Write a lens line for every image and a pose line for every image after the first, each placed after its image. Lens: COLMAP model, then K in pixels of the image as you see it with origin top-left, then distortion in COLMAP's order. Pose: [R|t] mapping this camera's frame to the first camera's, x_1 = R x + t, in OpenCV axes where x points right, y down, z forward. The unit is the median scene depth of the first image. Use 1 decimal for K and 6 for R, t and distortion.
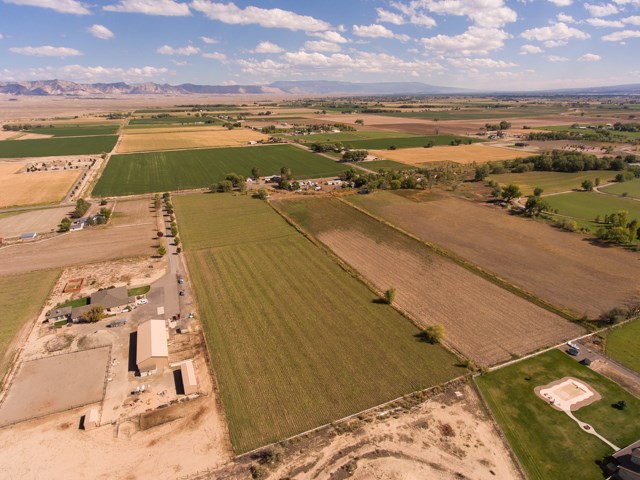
lens RADIAL K [[373.1, 0, 313.9], [0, 373.1, 238.2], [0, 0, 1]] dist [-0.006911, 0.000771]
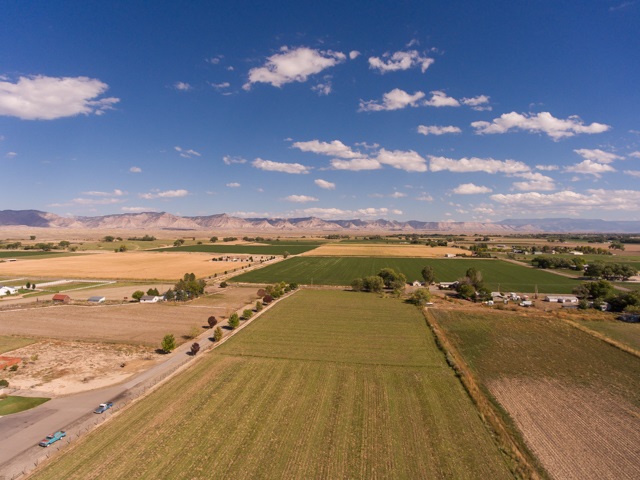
lens RADIAL K [[381.9, 0, 315.4], [0, 381.9, 222.3], [0, 0, 1]] dist [-0.007978, 0.002770]
pose [[0.849291, 0.007209, -0.527876, 0.074090], [-0.206820, 0.924525, -0.320124, 0.005691], [0.485727, 0.381054, 0.786681, 0.598128]]
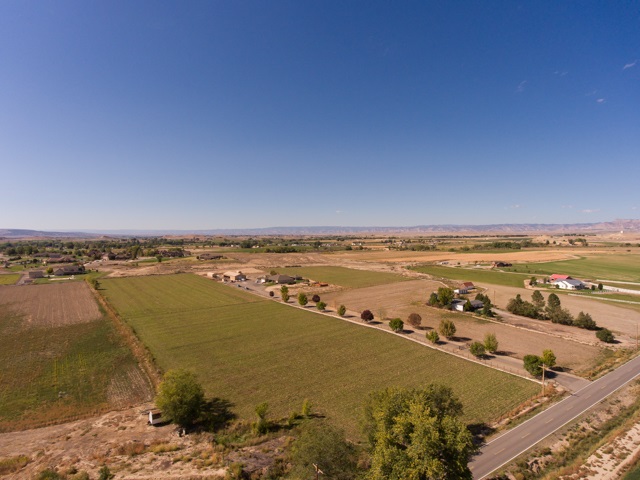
lens RADIAL K [[373.1, 0, 315.4], [0, 373.1, 235.5], [0, 0, 1]] dist [-0.006911, 0.000771]
pose [[-0.974460, 0.022410, -0.223438, -0.263209], [-0.061025, 0.931134, 0.359535, -0.485854], [0.216108, 0.363988, -0.905986, 1.912281]]
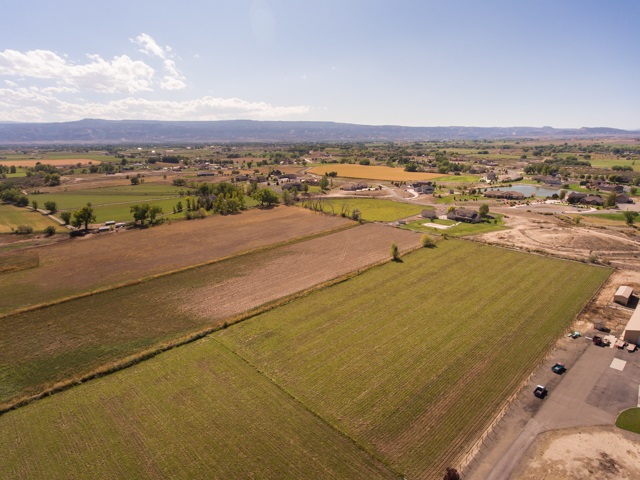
lens RADIAL K [[381.9, 0, 314.3], [0, 381.9, 238.2], [0, 0, 1]] dist [-0.007978, 0.002770]
pose [[-0.343286, -0.222296, 0.912545, -0.565936], [0.354895, 0.868858, 0.345160, -0.271993], [-0.869600, 0.442346, -0.219375, 1.100124]]
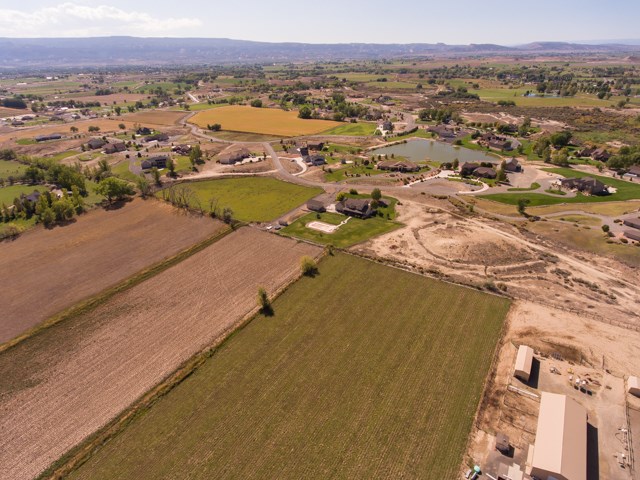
lens RADIAL K [[381.9, 0, 317.0], [0, 381.9, 232.8], [0, 0, 1]] dist [-0.007978, 0.002770]
pose [[-0.563352, -0.329461, 0.757687, -0.366986], [0.324713, 0.754977, 0.569711, -0.319856], [-0.759734, 0.566979, -0.318338, 0.841952]]
